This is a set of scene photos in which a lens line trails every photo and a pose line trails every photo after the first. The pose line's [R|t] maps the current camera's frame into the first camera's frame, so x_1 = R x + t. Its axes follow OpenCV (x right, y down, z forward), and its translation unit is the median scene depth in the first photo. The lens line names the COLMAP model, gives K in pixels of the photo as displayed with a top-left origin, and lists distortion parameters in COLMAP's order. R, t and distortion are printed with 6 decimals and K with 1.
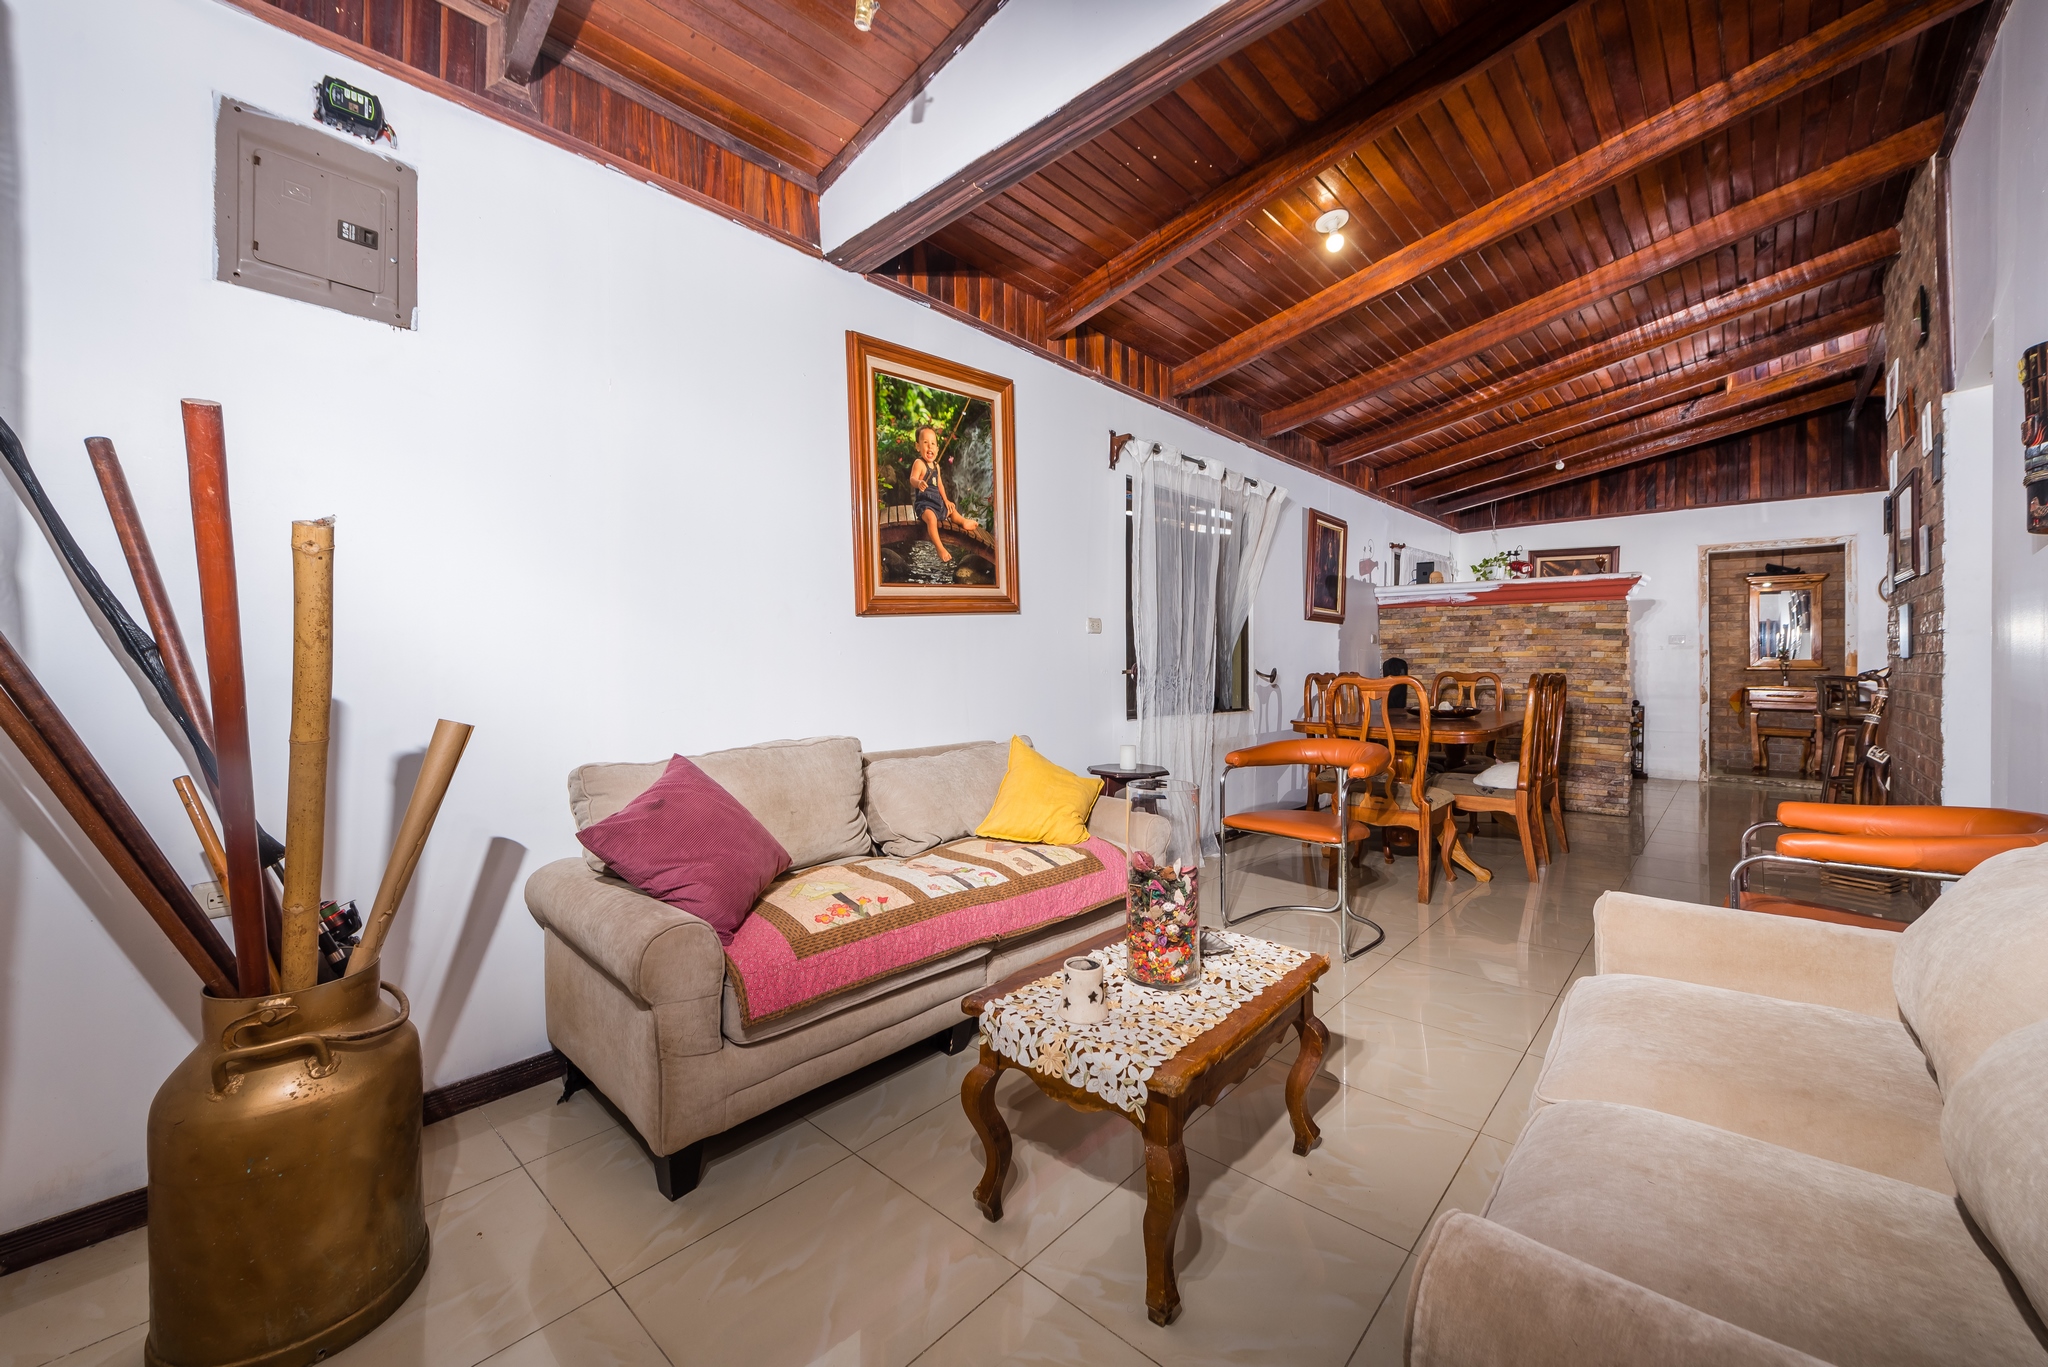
lens RADIAL K [[806.6, 0, 1009.6], [0, 806.6, 669.4], [0, 0, 1]] dist [0.002335, -0.000221]
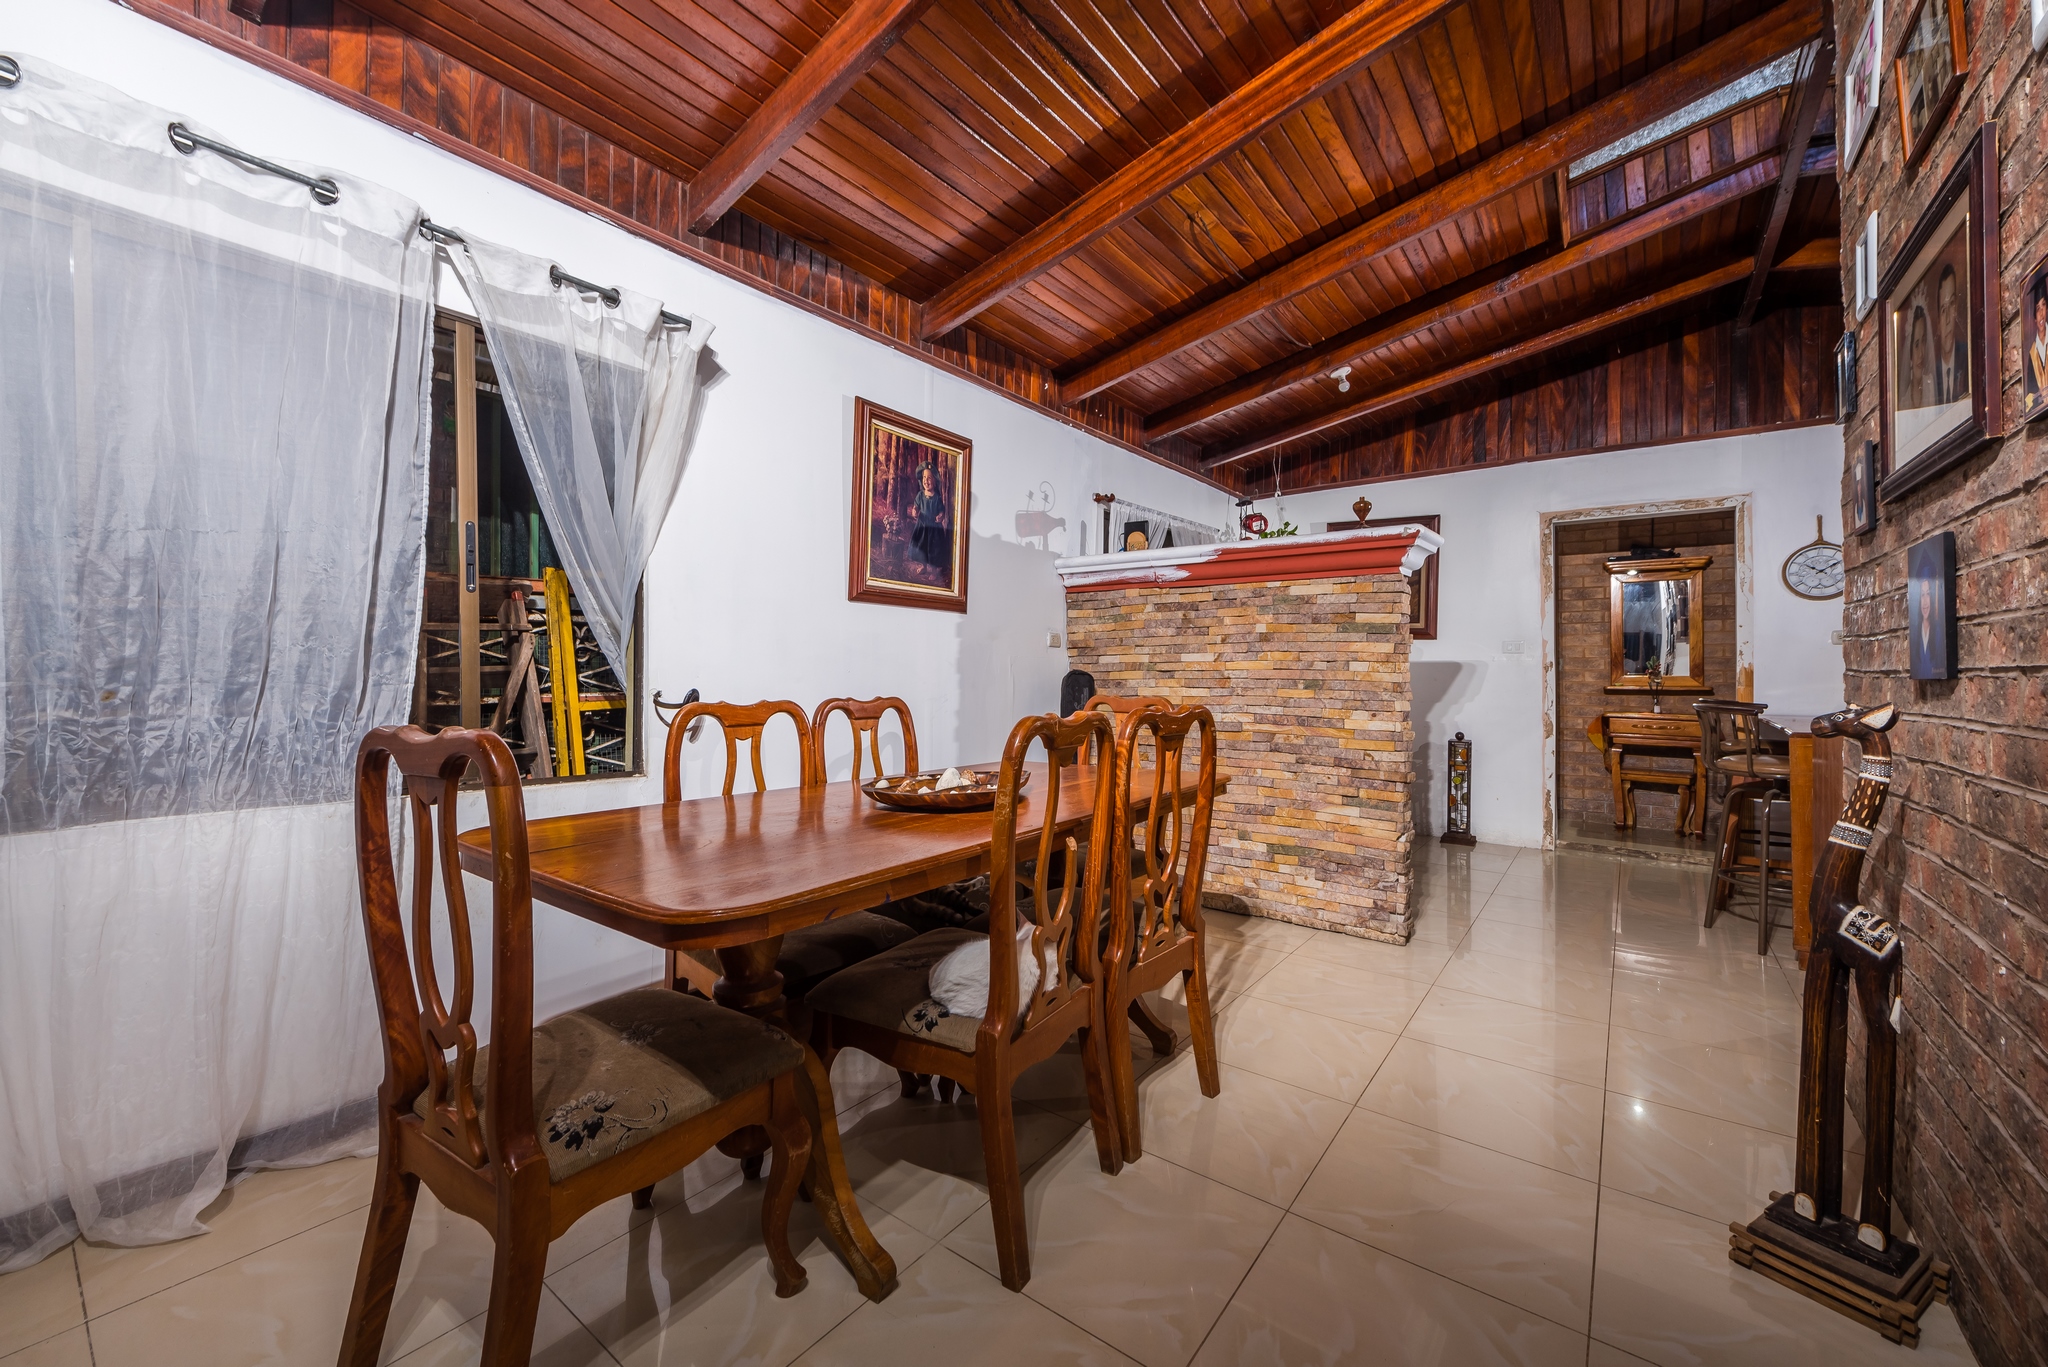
lens RADIAL K [[806.6, 0, 1009.6], [0, 806.6, 669.4], [0, 0, 1]] dist [0.002335, -0.000221]
pose [[0.996248, 0.007154, 0.086245, 0.357491], [-0.006094, 0.999903, -0.012538, -0.006243], [-0.086326, 0.011965, 0.996195, 0.367257]]
